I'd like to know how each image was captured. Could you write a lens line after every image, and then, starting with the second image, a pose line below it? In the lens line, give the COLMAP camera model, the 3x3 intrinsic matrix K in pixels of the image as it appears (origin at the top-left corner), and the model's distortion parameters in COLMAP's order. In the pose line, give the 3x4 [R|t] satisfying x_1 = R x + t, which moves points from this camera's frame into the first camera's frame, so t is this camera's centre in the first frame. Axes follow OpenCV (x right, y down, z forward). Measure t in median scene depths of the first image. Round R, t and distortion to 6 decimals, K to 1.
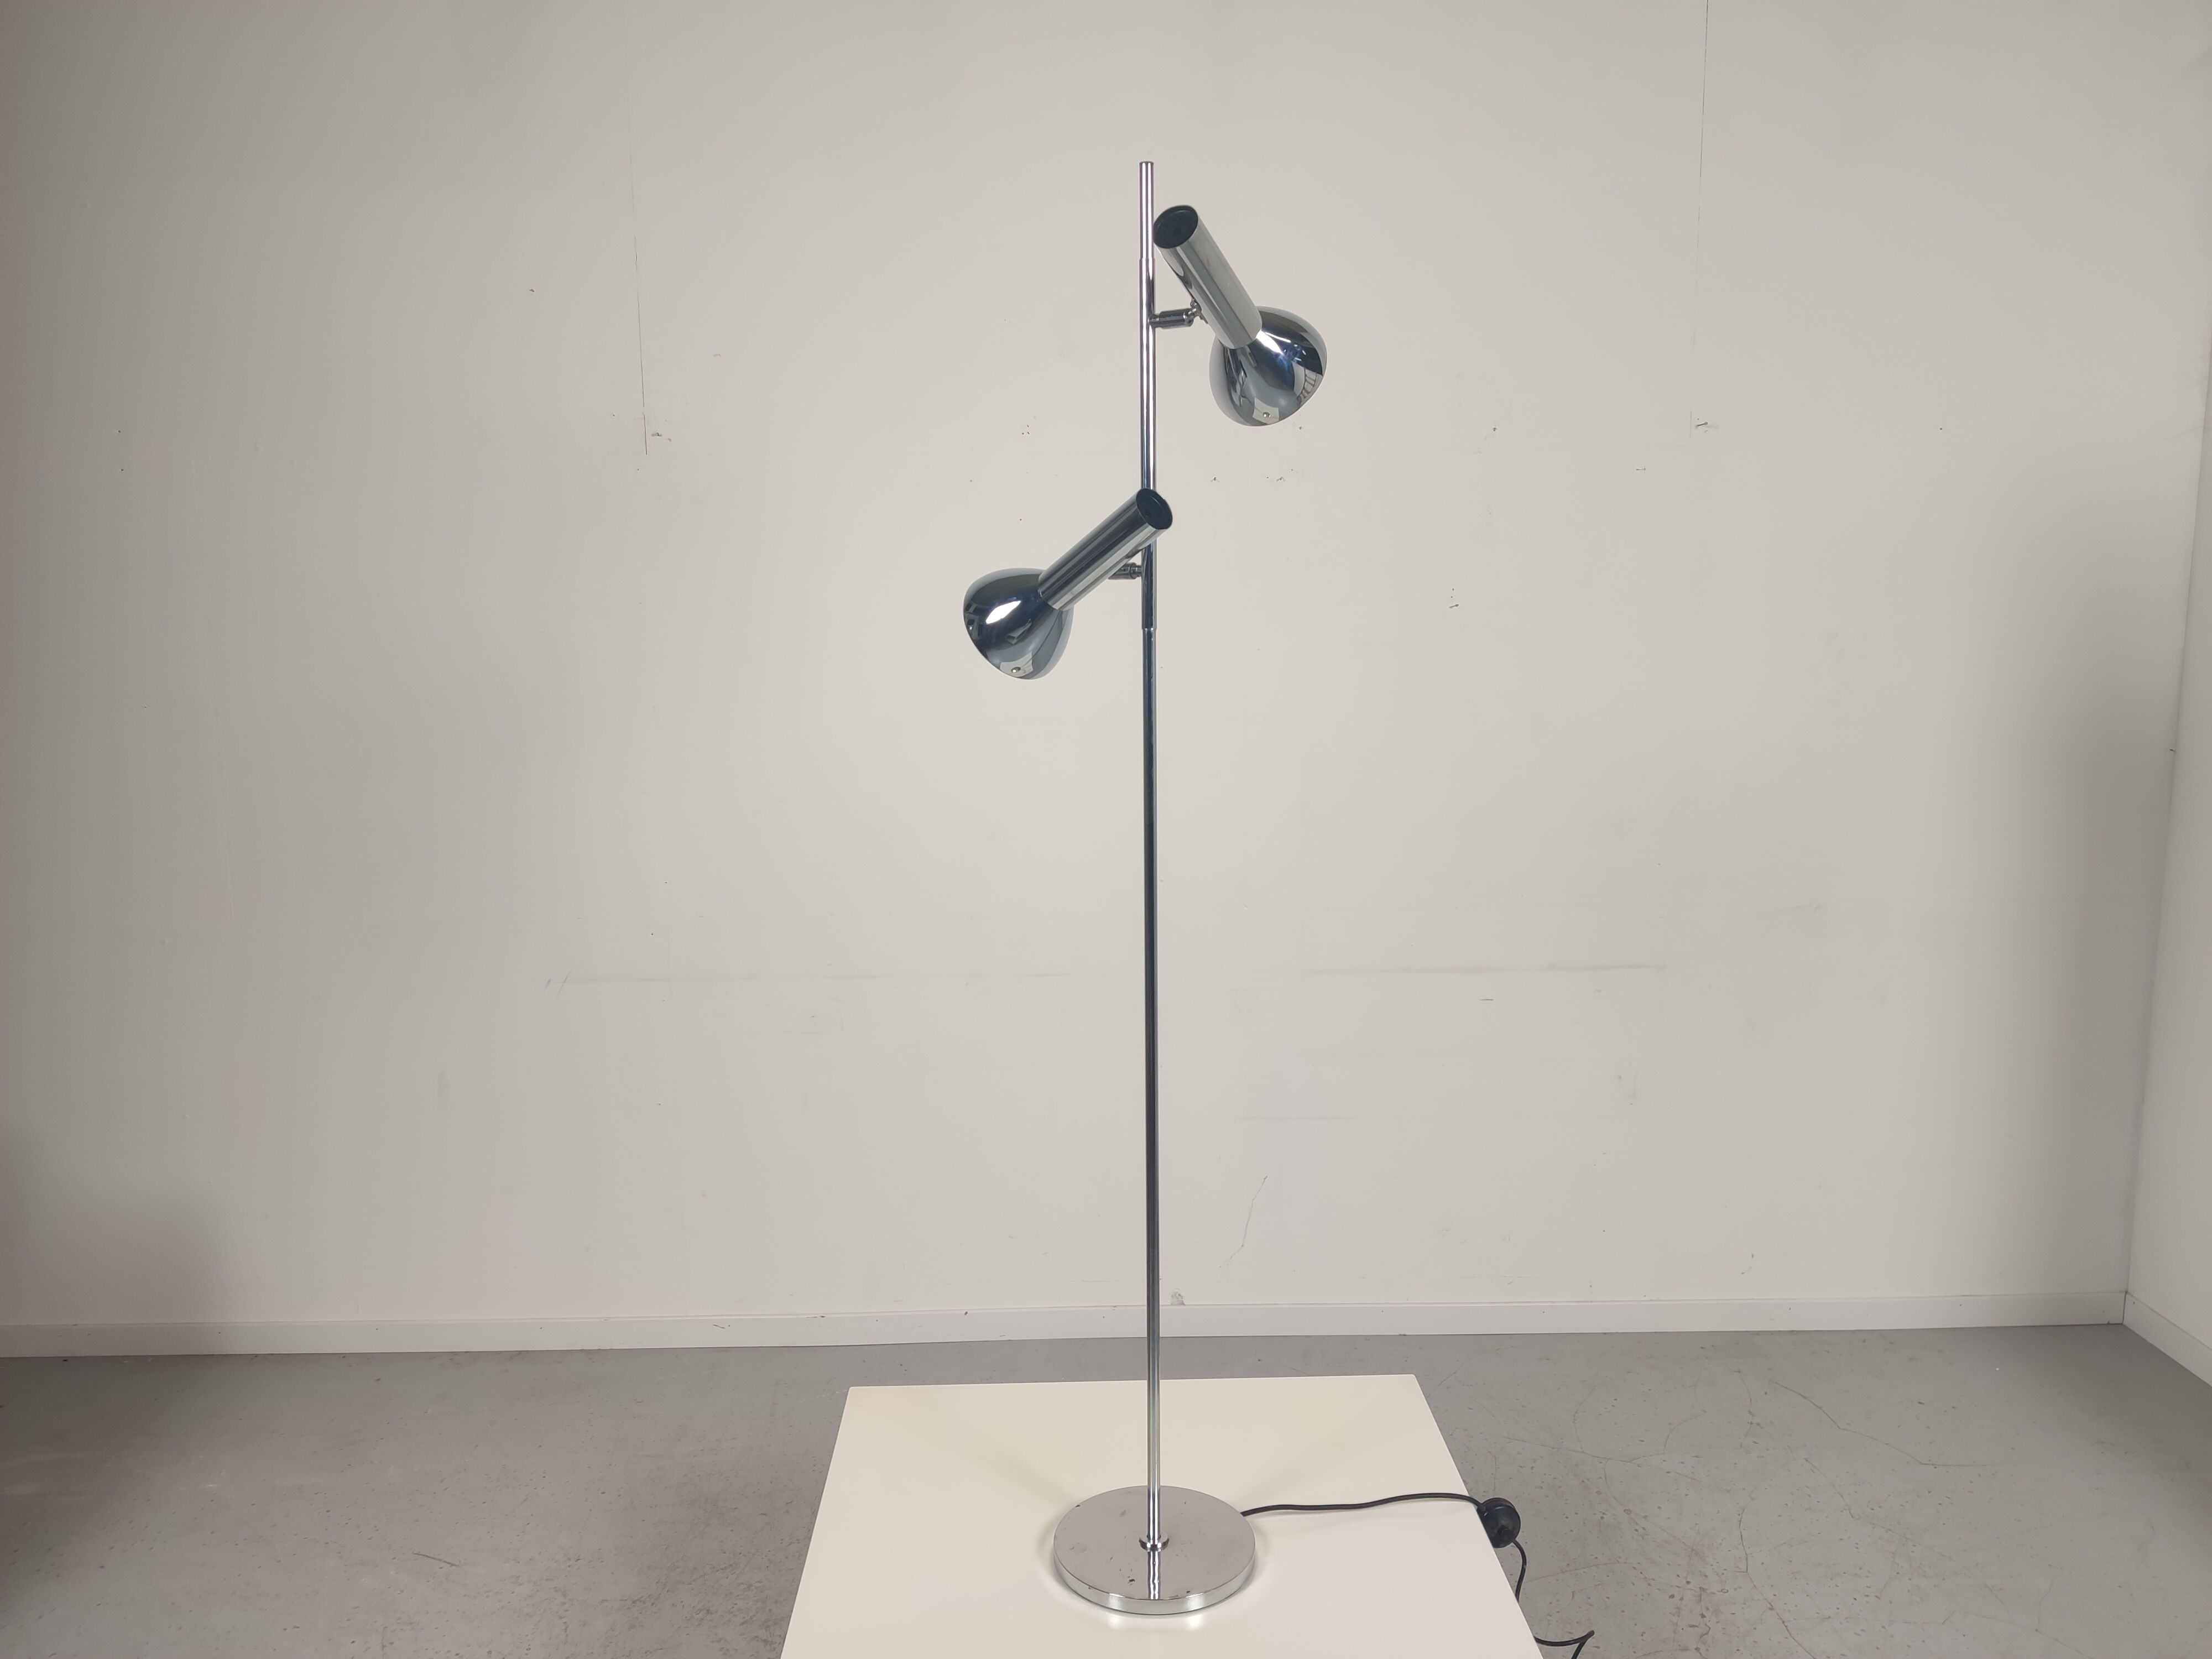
lens RADIAL K [[1702.1, 0, 1112.0], [0, 1702.1, 833.8], [0, 0, 1]] dist [-0.009849, 0.006741]
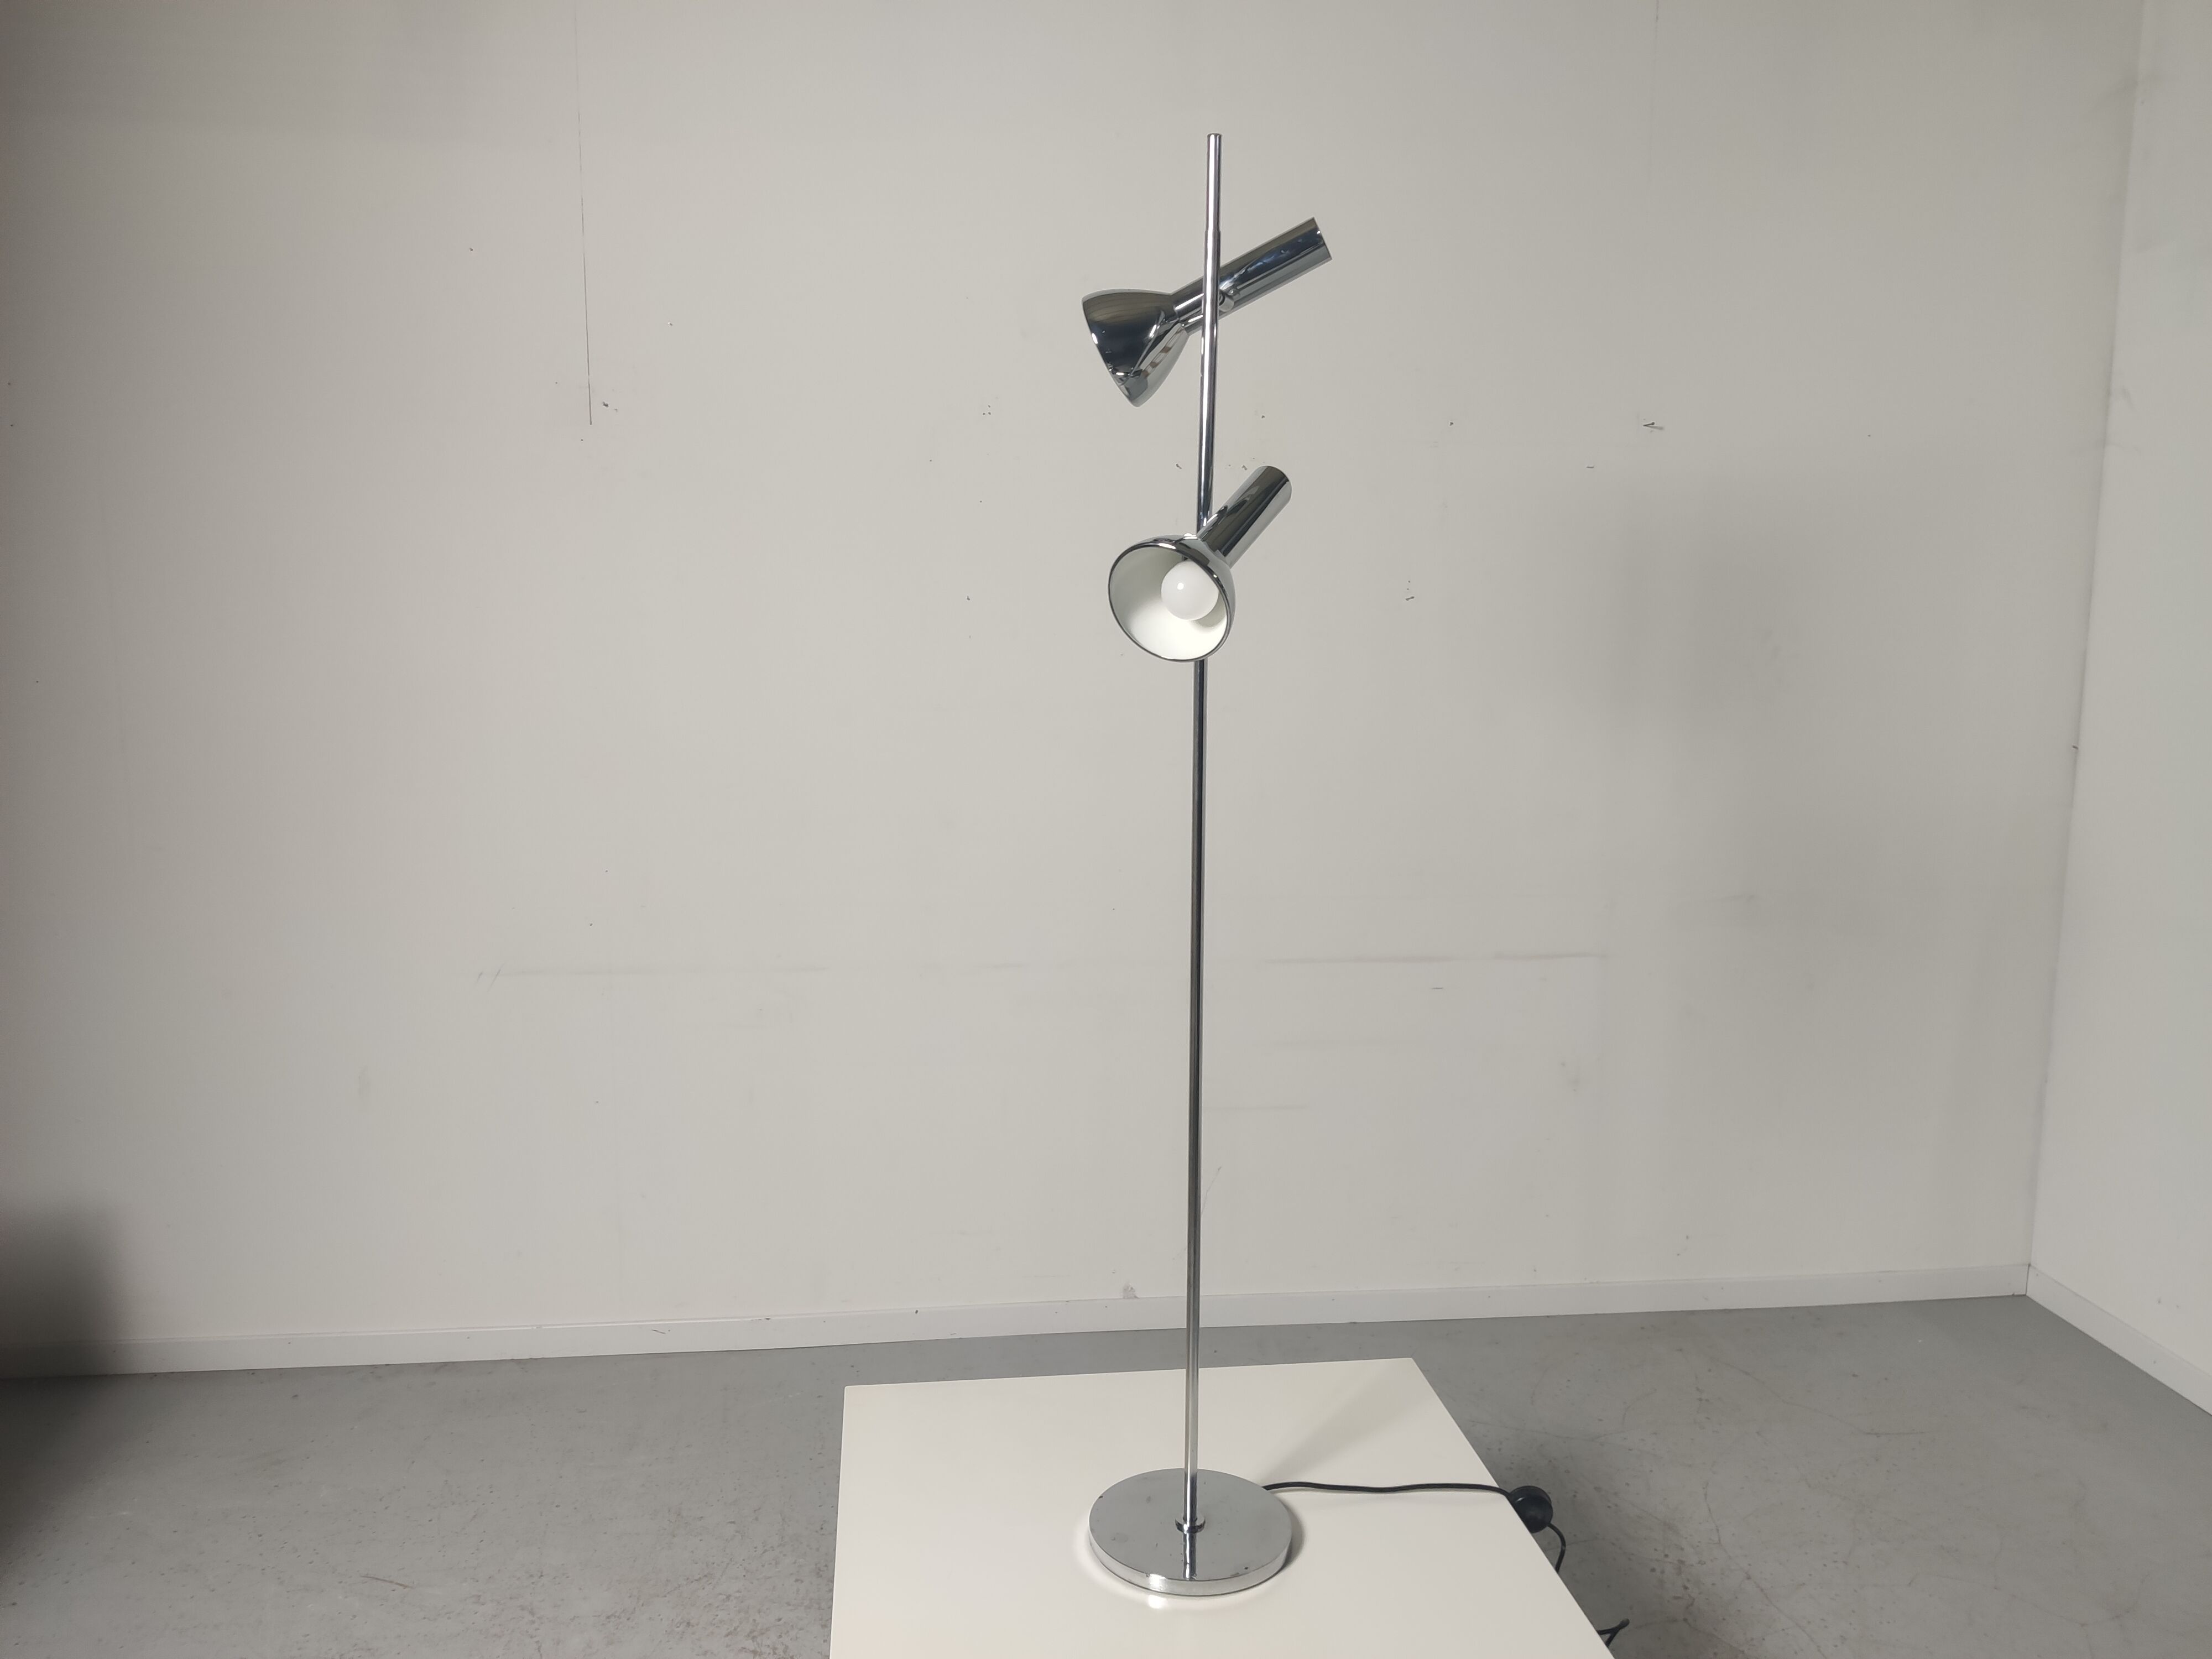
lens RADIAL K [[1702.1, 0, 1107.1], [0, 1702.1, 831.9], [0, 0, 1]] dist [-0.009849, 0.006741]
pose [[0.995143, 0.003931, 0.098362, -0.094030], [-0.003544, 0.999985, -0.004101, 0.011828], [-0.098377, 0.003733, 0.995142, 0.017257]]
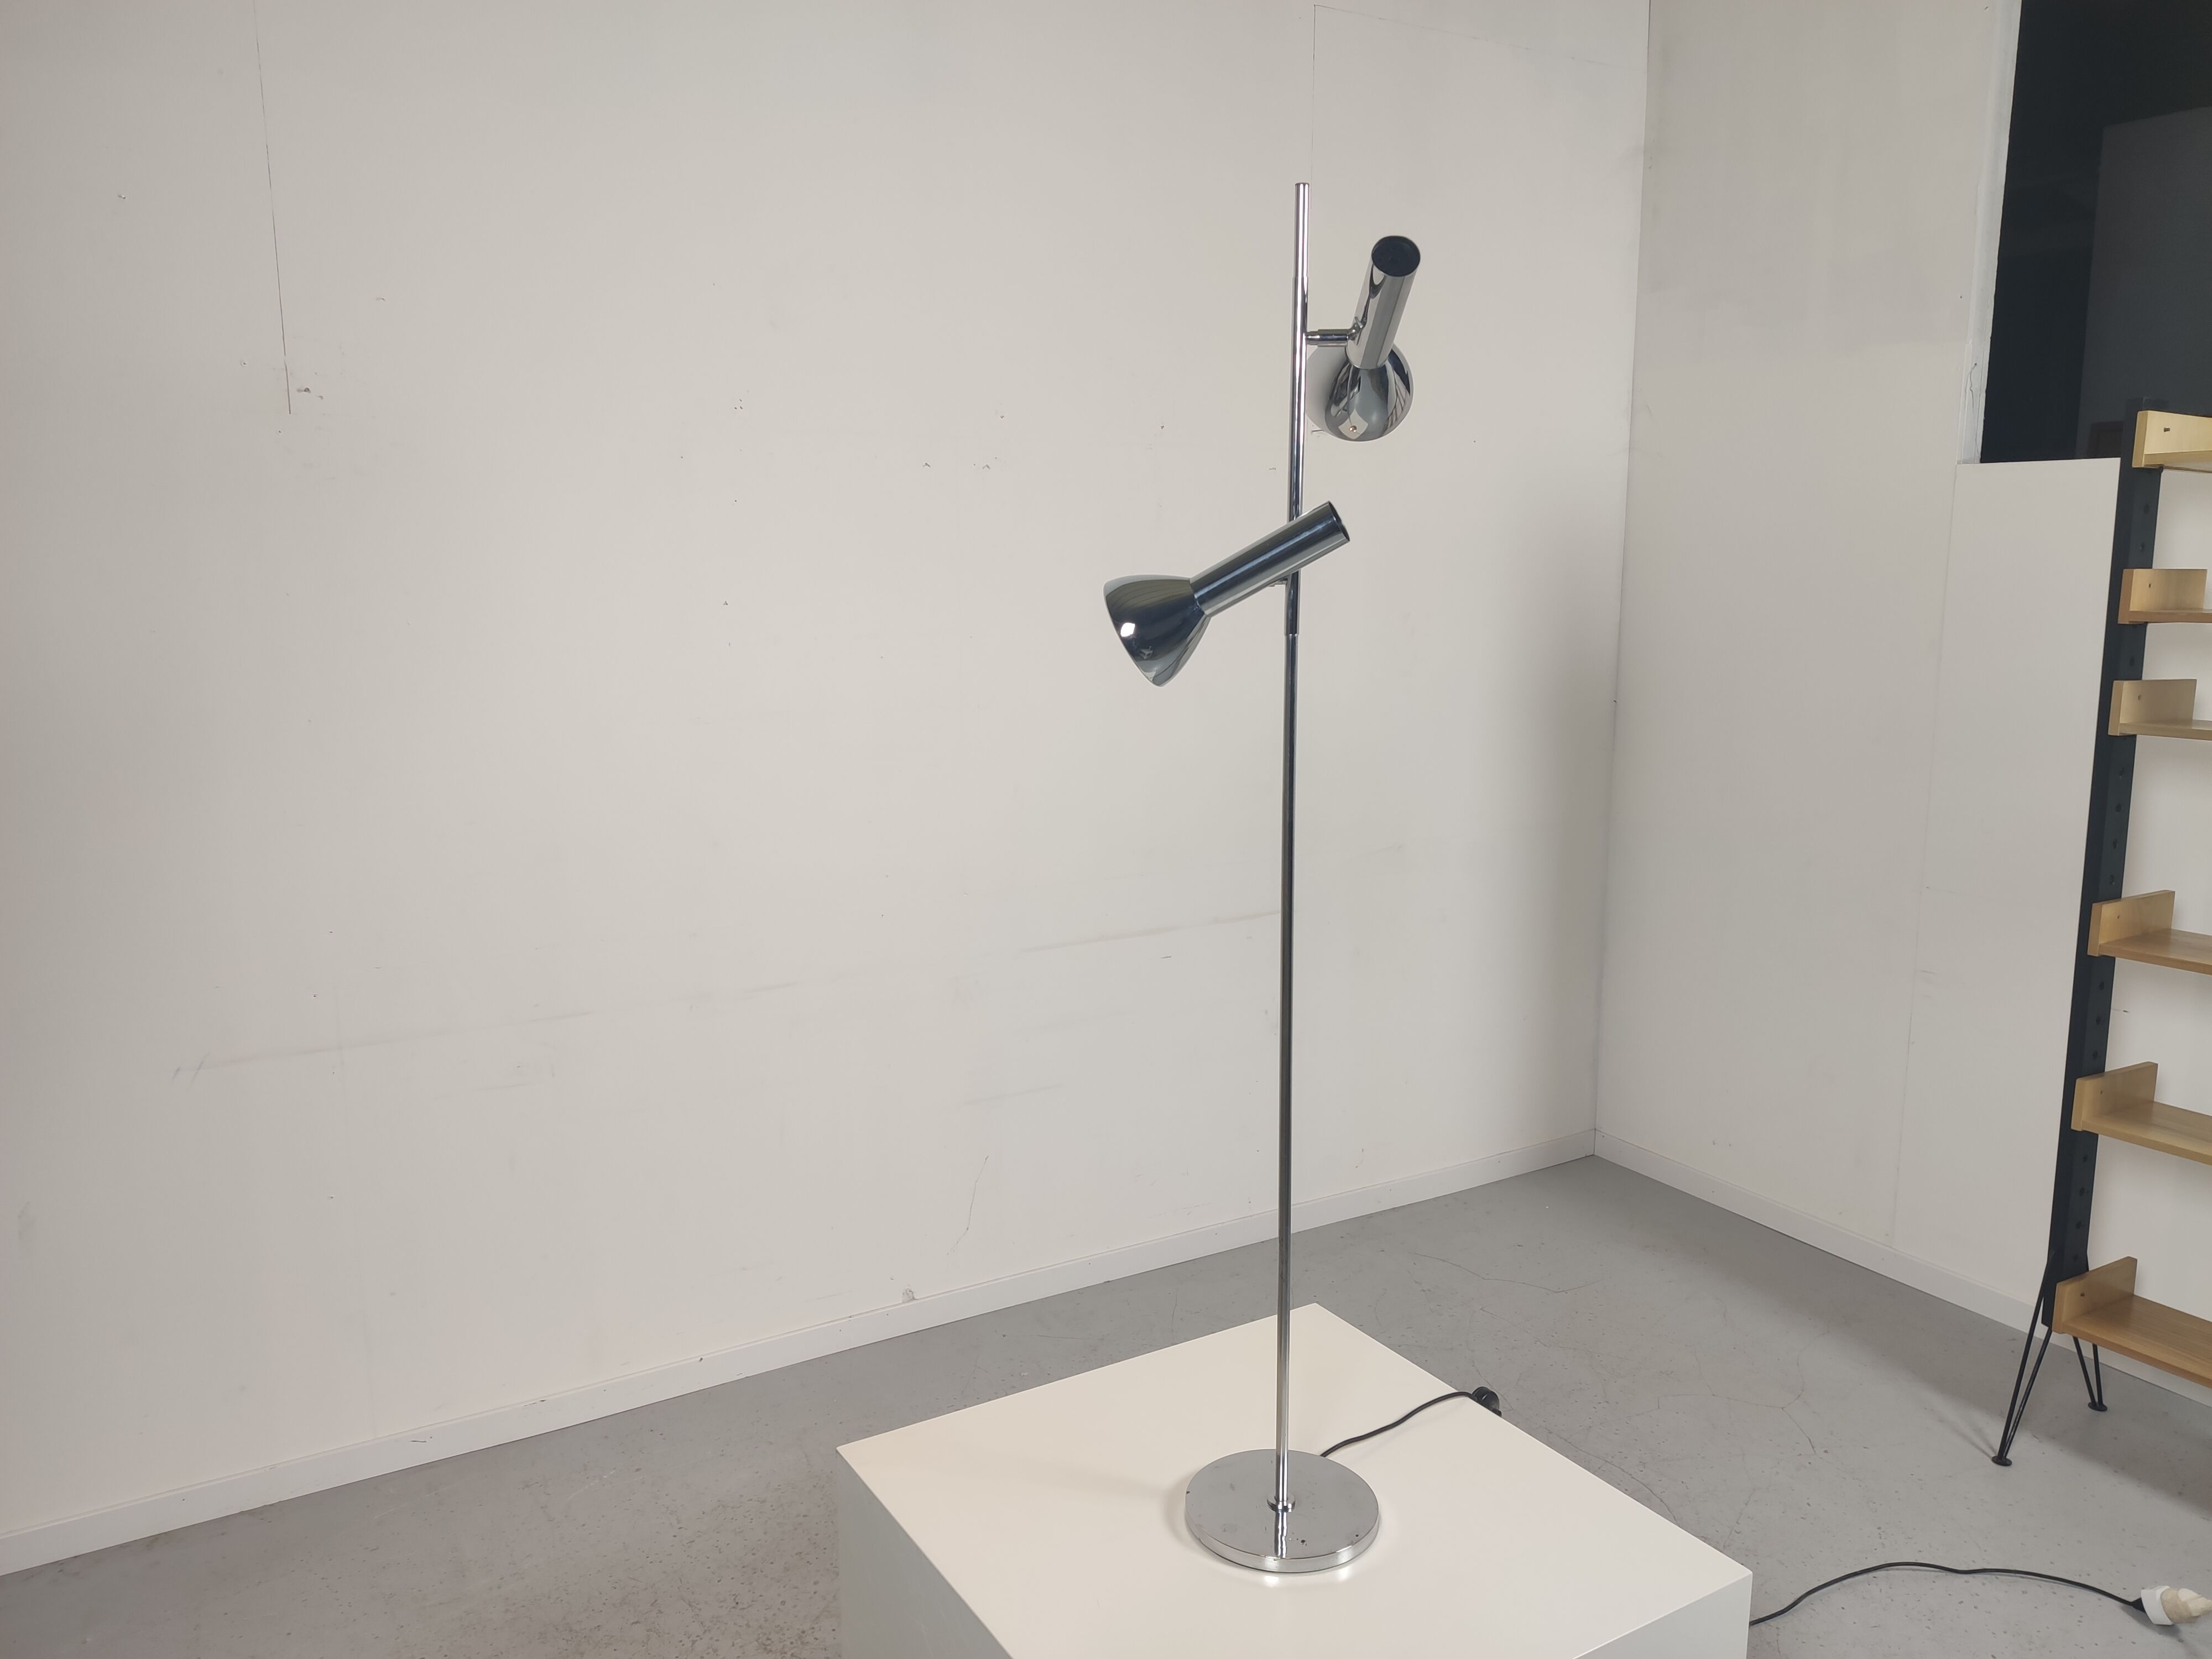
lens RADIAL K [[1702.1, 0, 1111.9], [0, 1702.1, 826.2], [0, 0, 1]] dist [-0.009849, 0.006741]
pose [[0.864179, -0.077781, 0.497136, -0.420278], [0.067513, 0.996970, 0.038626, -0.035330], [-0.498635, 0.000184, 0.866812, 0.108897]]
